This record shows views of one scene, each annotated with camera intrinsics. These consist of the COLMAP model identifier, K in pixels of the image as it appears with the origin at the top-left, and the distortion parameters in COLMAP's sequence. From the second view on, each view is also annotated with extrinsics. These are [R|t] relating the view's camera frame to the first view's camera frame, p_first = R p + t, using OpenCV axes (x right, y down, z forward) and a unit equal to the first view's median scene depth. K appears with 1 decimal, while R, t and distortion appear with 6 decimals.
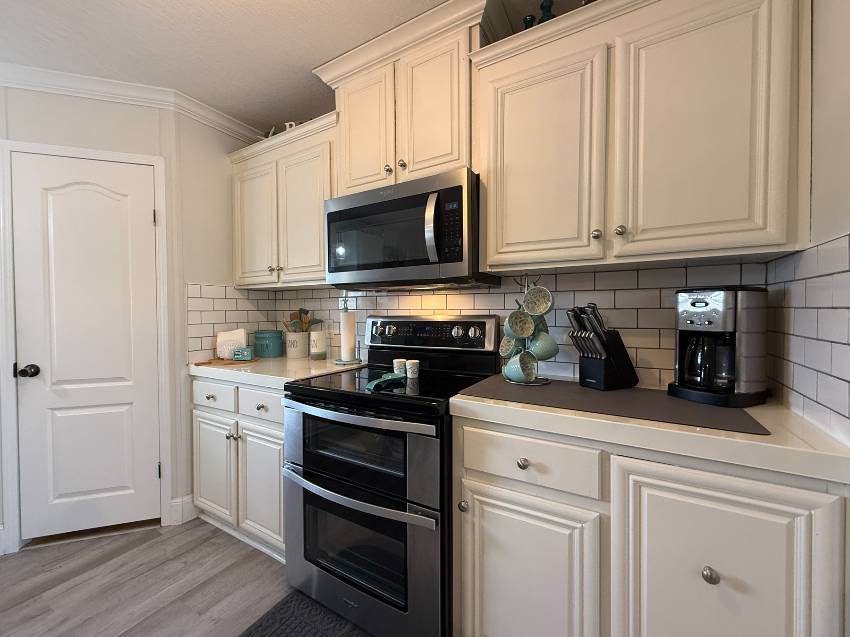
lens RADIAL K [[340.7, 0, 425.8], [0, 340.7, 320.9], [0, 0, 1]] dist [0.003871, 0.000872]
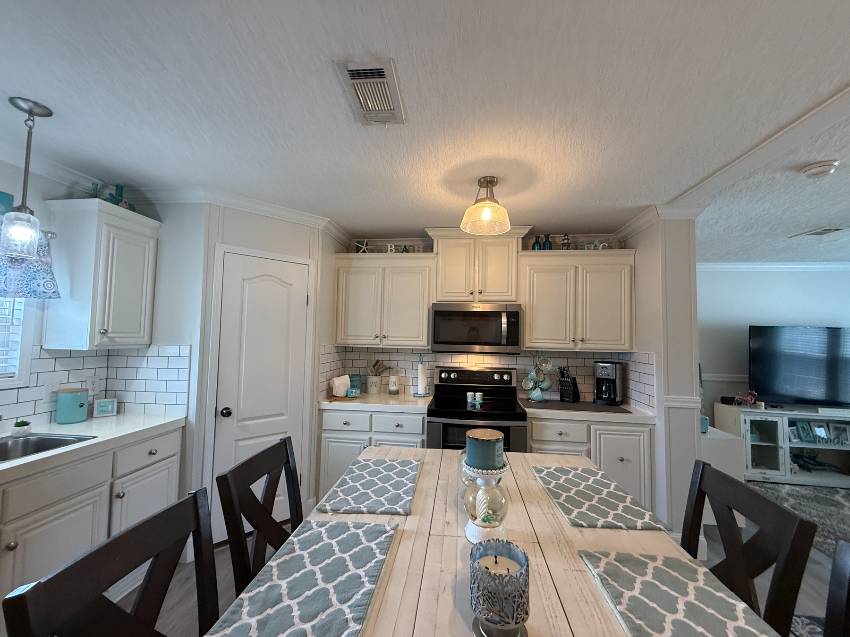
lens RADIAL K [[340.7, 0, 423.5], [0, 340.7, 319.3], [0, 0, 1]] dist [0.003871, 0.000872]
pose [[0.914221, 0.045849, 0.402613, -1.120910], [-0.015208, 0.996761, -0.078976, -0.139000], [-0.404930, 0.066078, 0.911957, -0.630780]]
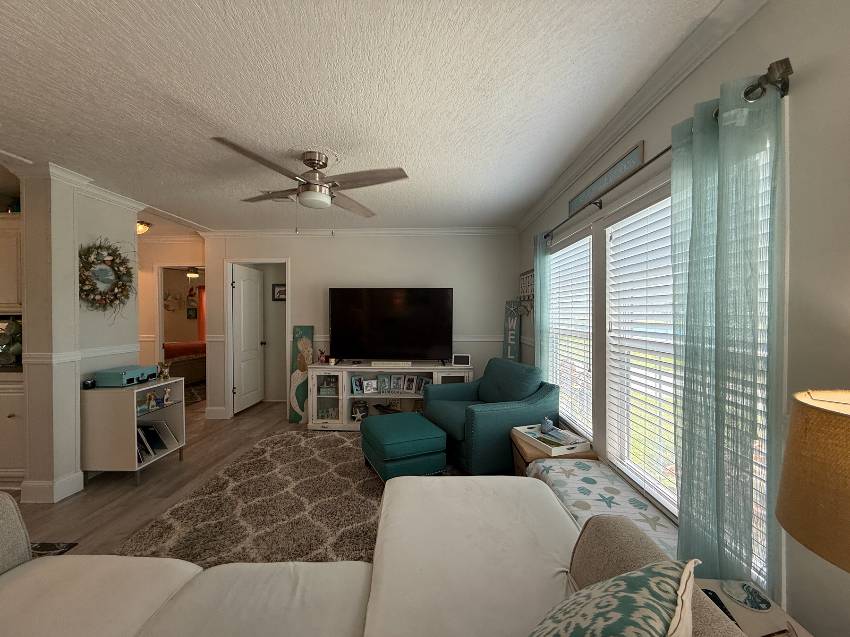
lens RADIAL K [[340.7, 0, 423.7], [0, 340.7, 316.5], [0, 0, 1]] dist [0.003871, 0.000872]
pose [[0.879796, -0.002986, 0.475343, 1.426047], [0.011743, 0.999812, -0.015453, -0.057940], [-0.475207, 0.019177, 0.879665, -1.970644]]
